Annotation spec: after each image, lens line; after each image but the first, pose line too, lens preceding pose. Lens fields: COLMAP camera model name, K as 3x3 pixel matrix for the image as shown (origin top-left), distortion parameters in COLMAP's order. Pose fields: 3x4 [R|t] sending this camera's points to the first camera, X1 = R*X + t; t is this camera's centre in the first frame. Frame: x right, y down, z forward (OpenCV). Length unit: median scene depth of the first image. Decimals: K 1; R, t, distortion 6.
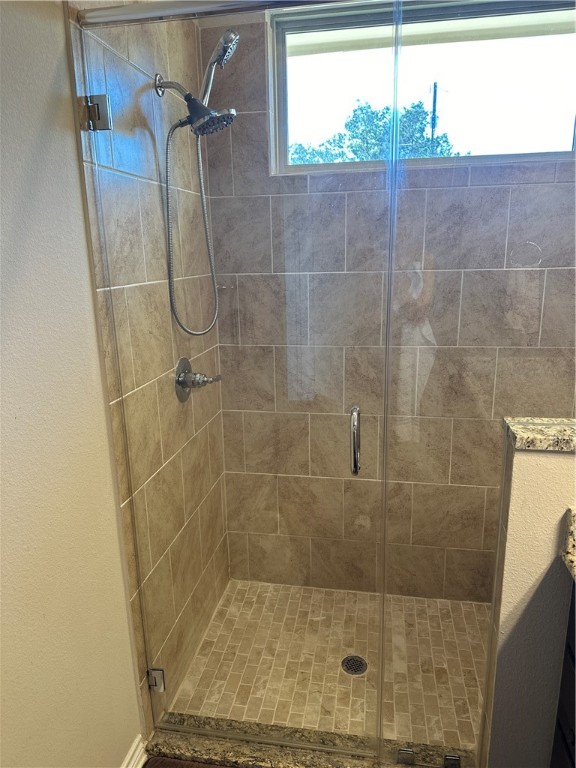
lens RADIAL K [[540.4, 0, 284.9], [0, 540.4, 388.7], [0, 0, 1]] dist [0.078146, -0.100492]
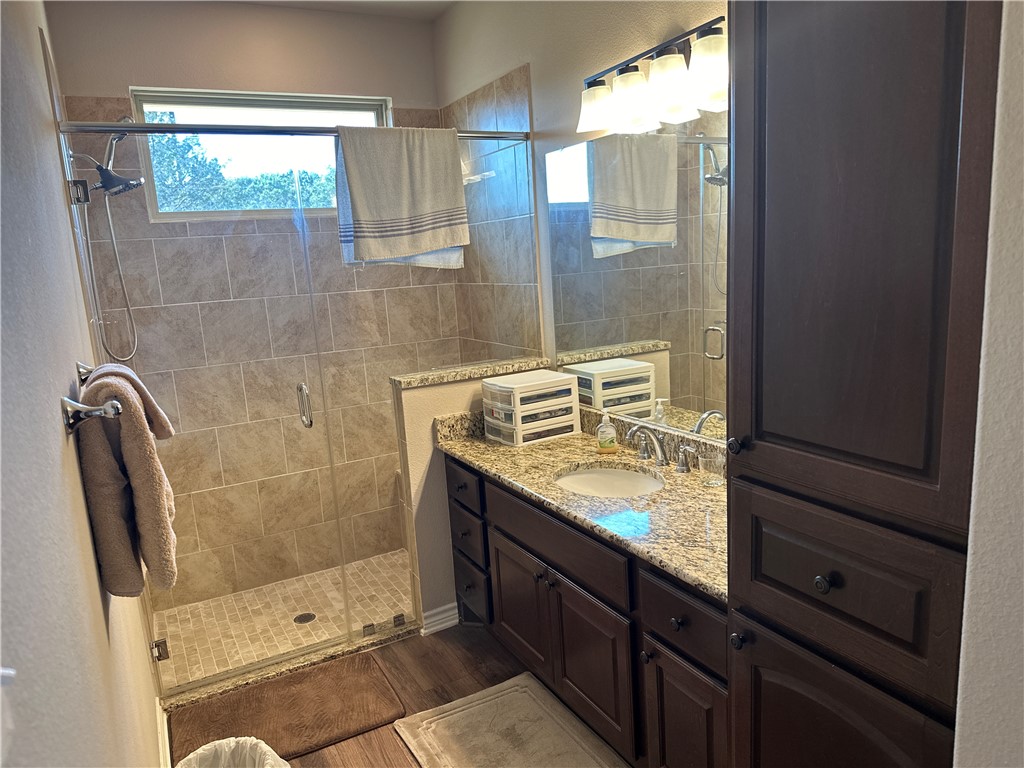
lens RADIAL K [[720.5, 0, 517.9], [0, 720.5, 388.0], [0, 0, 1]] dist [0.078146, -0.100492]
pose [[0.779136, -0.142629, 0.610413, -0.385959], [0.200769, 0.979254, -0.027450, 0.136453], [-0.593835, 0.143940, 0.791607, -0.578346]]
